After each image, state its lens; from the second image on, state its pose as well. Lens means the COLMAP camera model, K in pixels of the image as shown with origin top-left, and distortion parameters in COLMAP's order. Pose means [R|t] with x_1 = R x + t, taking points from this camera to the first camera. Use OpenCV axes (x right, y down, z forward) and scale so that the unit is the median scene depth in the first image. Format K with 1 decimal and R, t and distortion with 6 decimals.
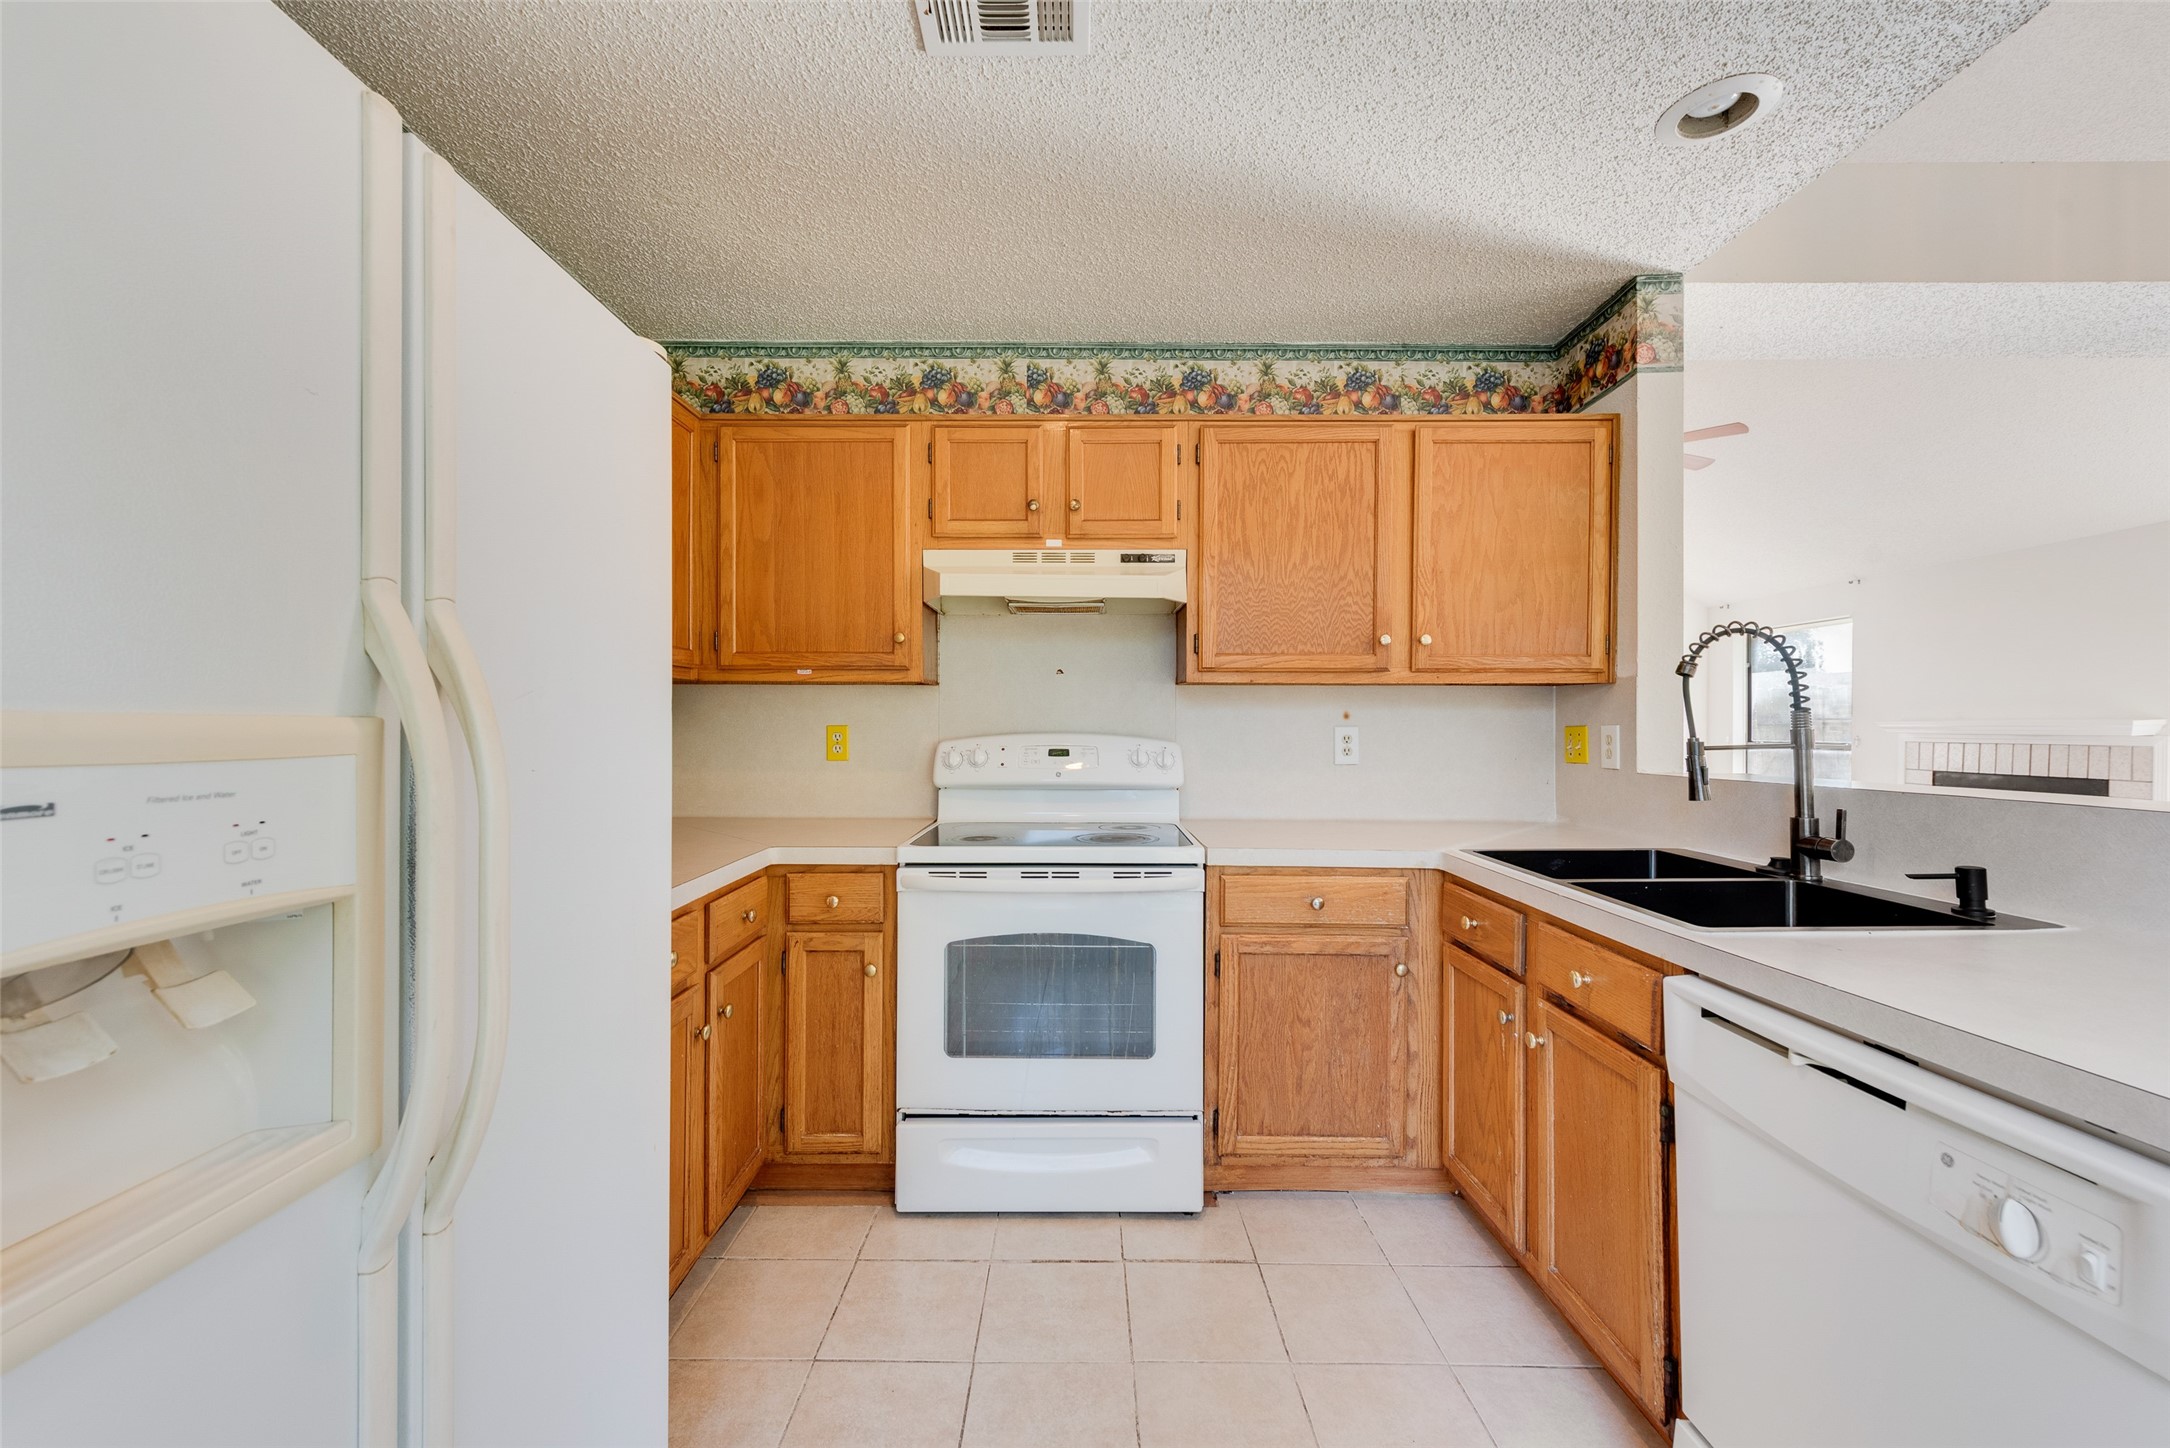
lens RADIAL K [[872.5, 0, 1073.2], [0, 872.5, 730.5], [0, 0, 1]] dist [0.015716, -0.005925]
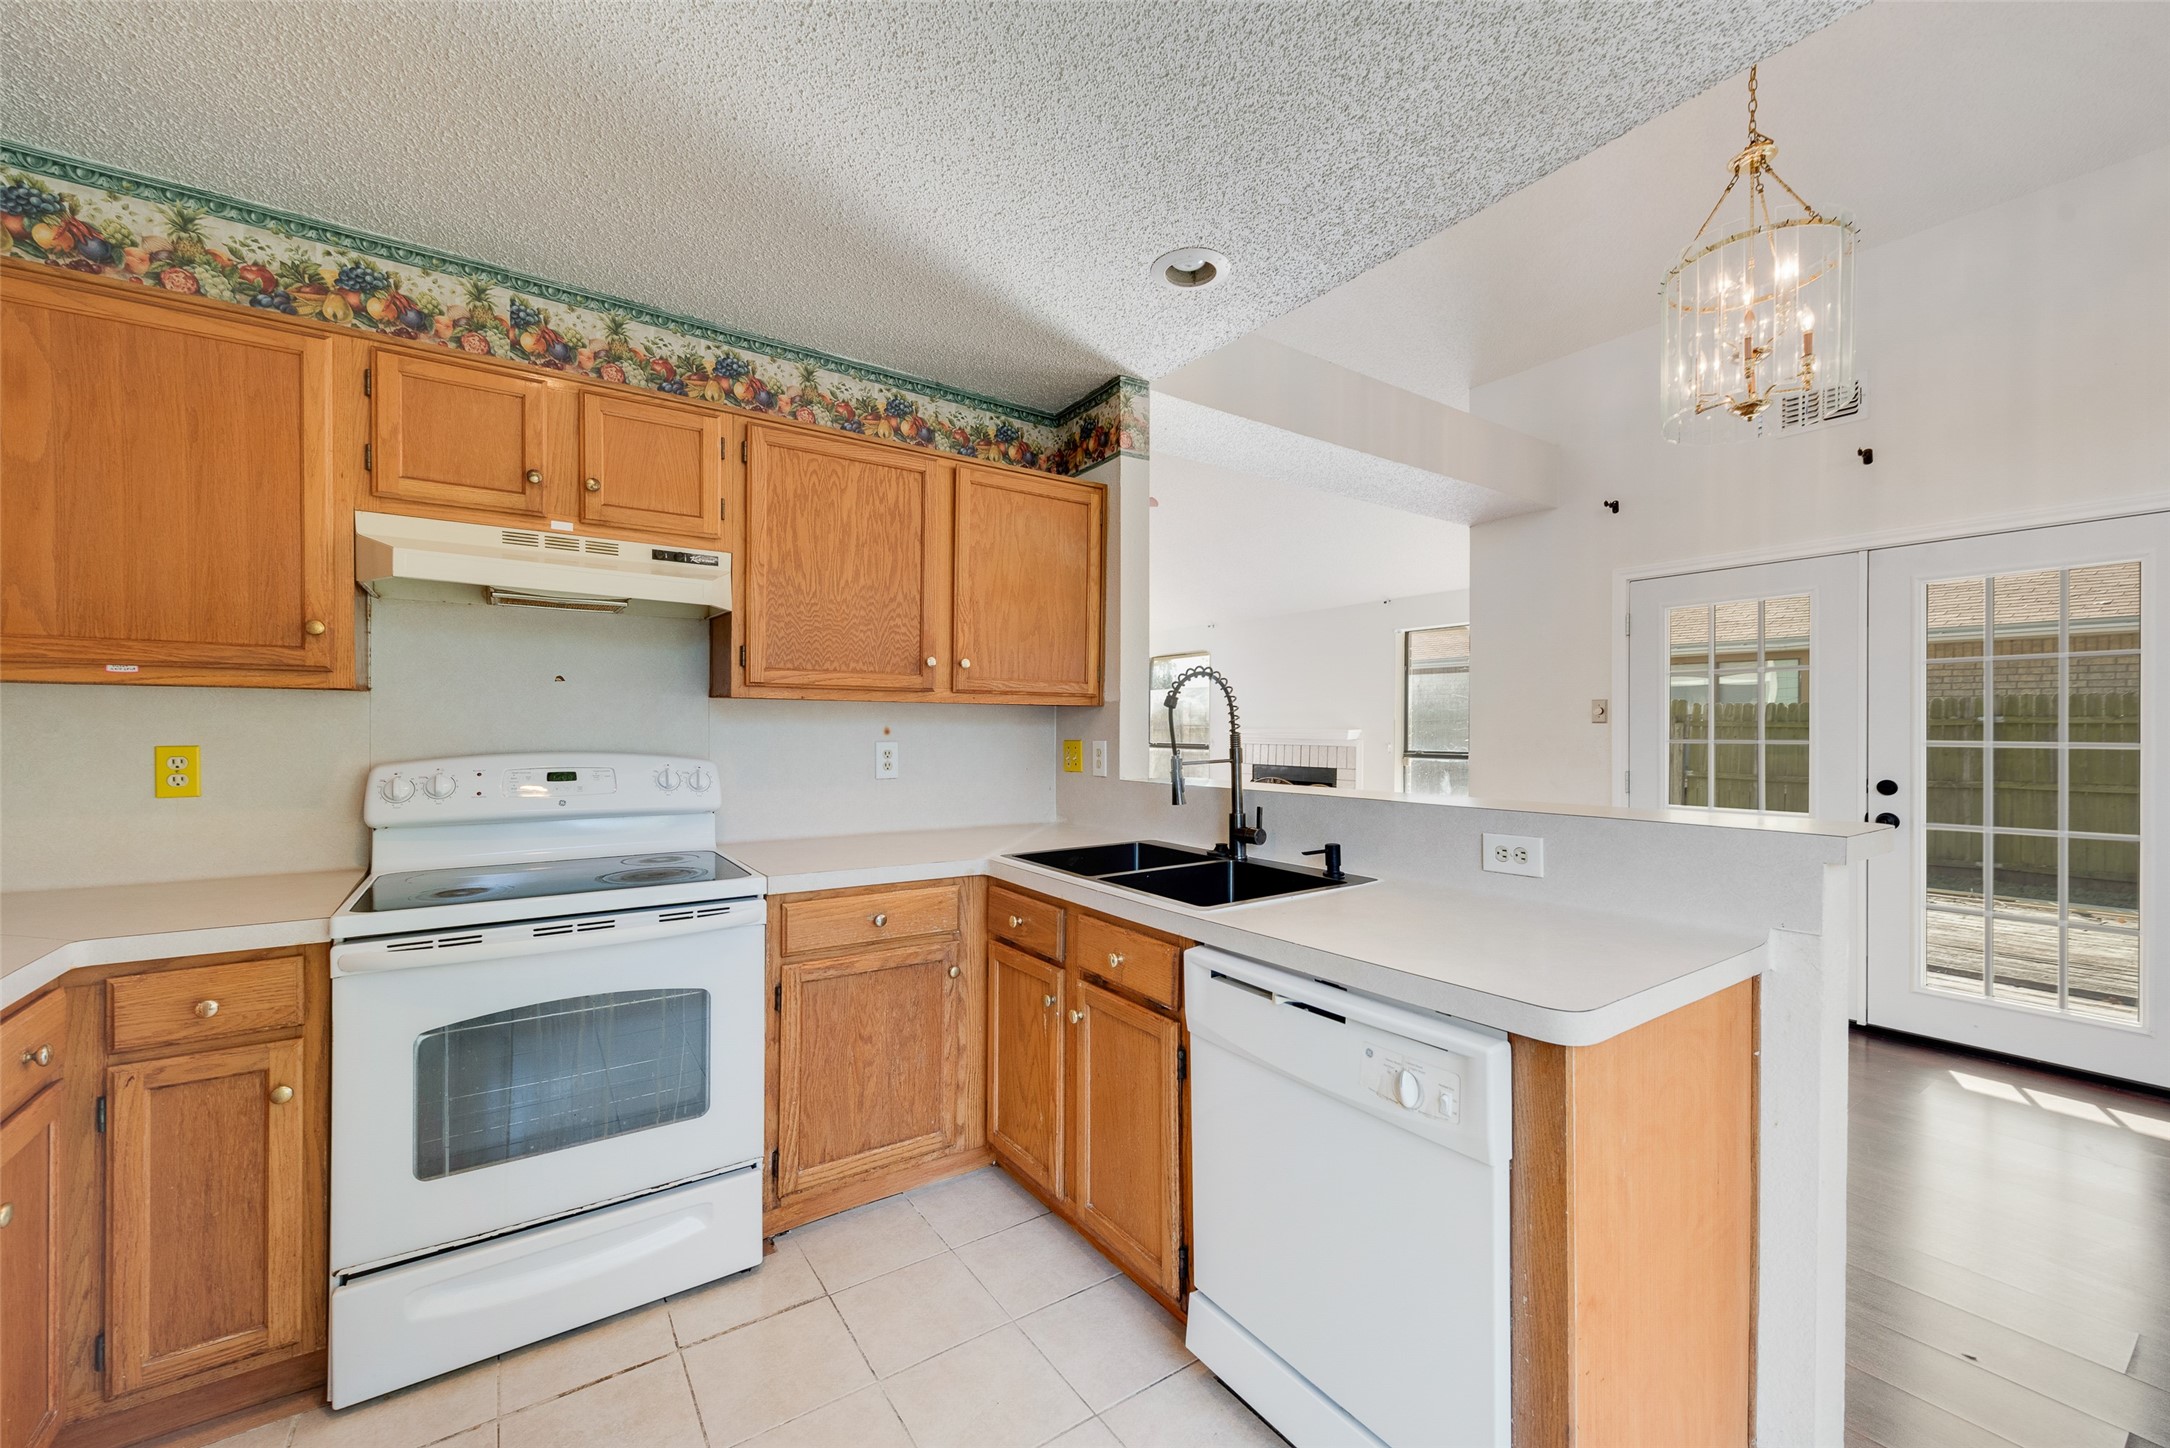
lens RADIAL K [[872.5, 0, 1073.2], [0, 872.5, 730.5], [0, 0, 1]] dist [0.015716, -0.005925]
pose [[0.814626, -0.002770, 0.579980, -0.119685], [-0.001901, 0.999970, 0.007446, -0.029474], [-0.579983, -0.007168, 0.814597, 0.039090]]
